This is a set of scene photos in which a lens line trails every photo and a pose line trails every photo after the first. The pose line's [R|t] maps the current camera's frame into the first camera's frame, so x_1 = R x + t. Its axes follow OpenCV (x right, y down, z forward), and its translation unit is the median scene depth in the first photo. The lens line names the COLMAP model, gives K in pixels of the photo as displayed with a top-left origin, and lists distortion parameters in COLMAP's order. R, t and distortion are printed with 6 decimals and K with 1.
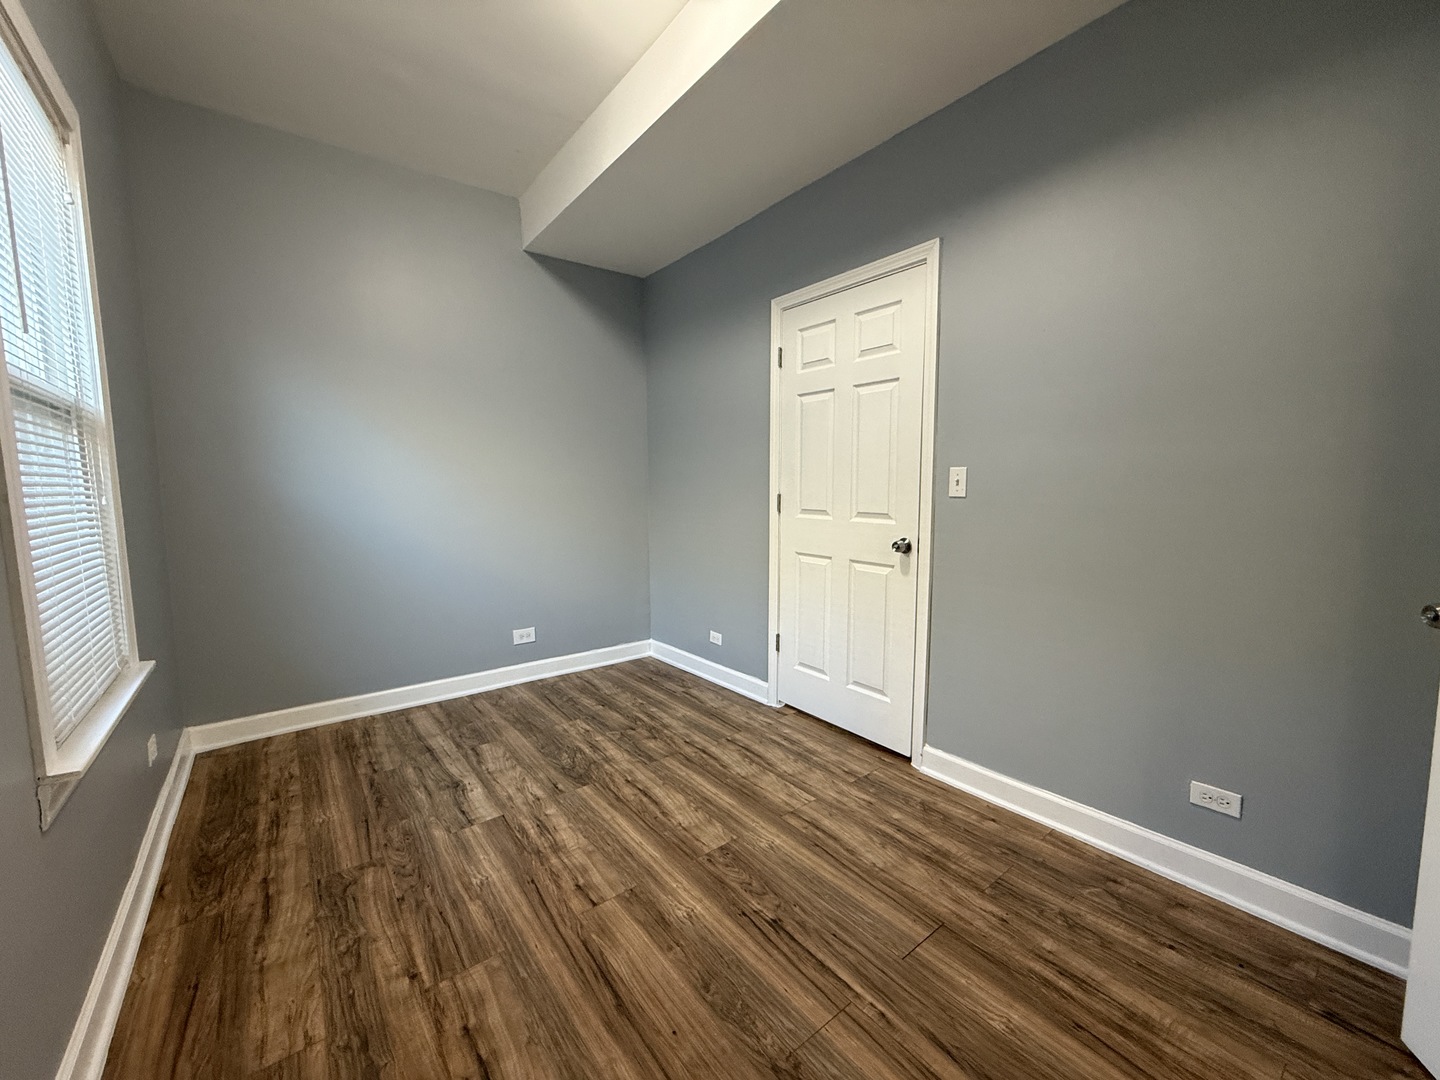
lens RADIAL K [[576.6, 0, 726.5], [0, 576.6, 536.5], [0, 0, 1]] dist [0.003487, 0.000067]
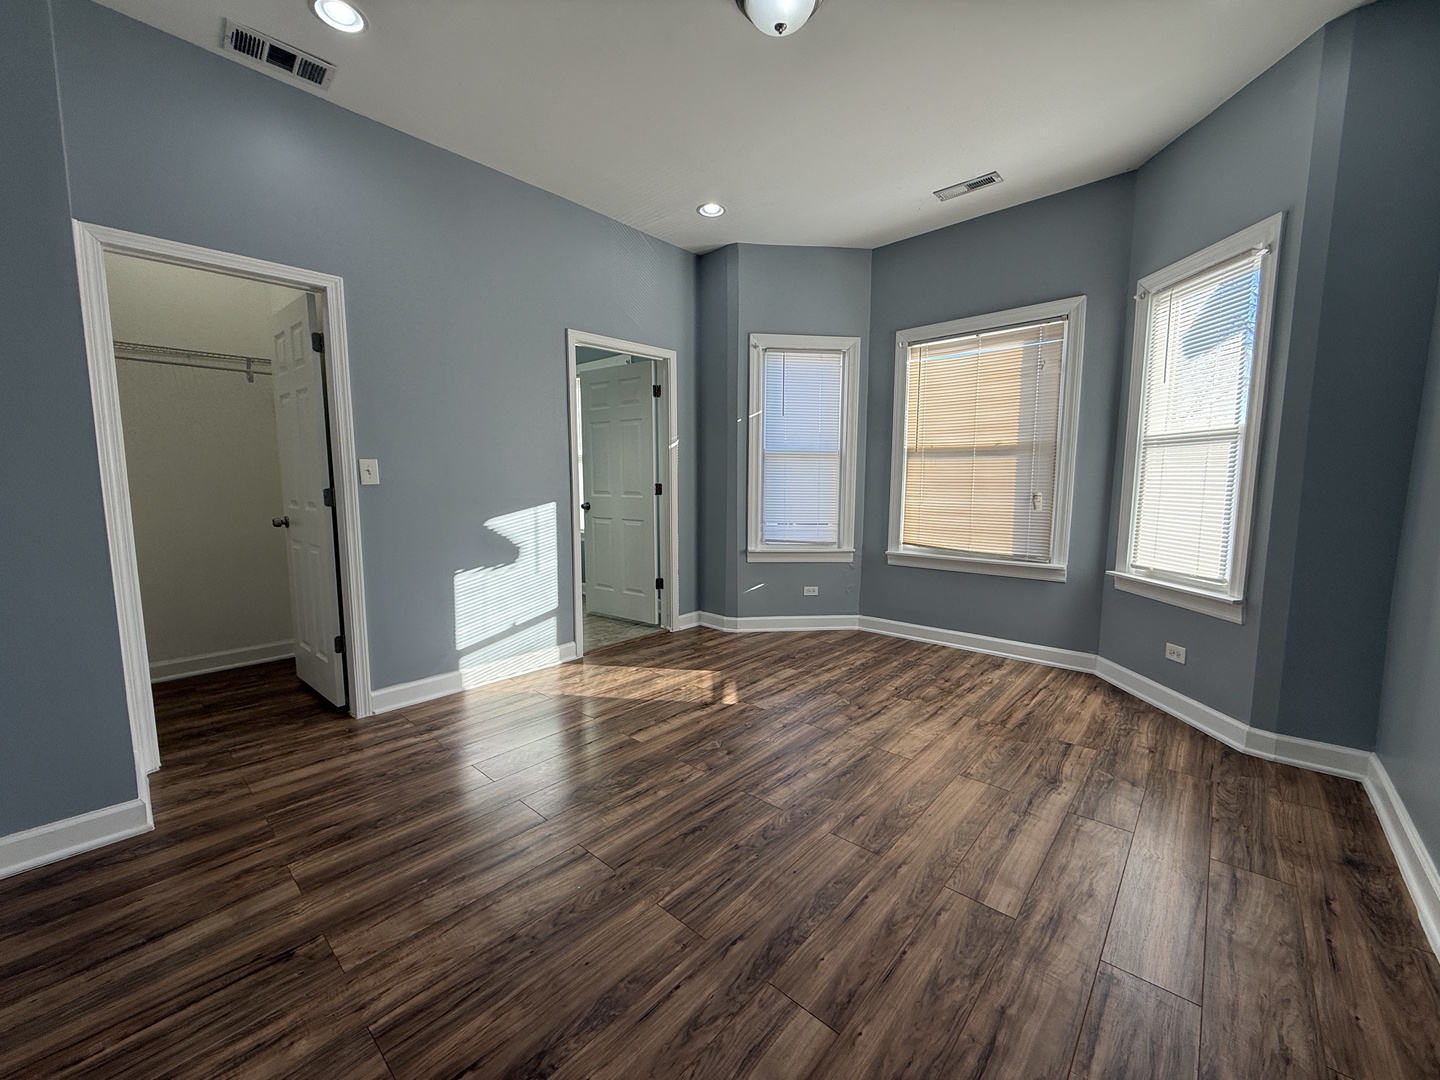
lens RADIAL K [[576.6, 0, 725.0], [0, 576.6, 545.5], [0, 0, 1]] dist [0.003487, 0.000067]
pose [[0.165397, 0.107705, -0.980328, 1.234937], [-0.120347, 0.988794, 0.088331, -0.112979], [0.978857, 0.103369, 0.176506, 1.229635]]
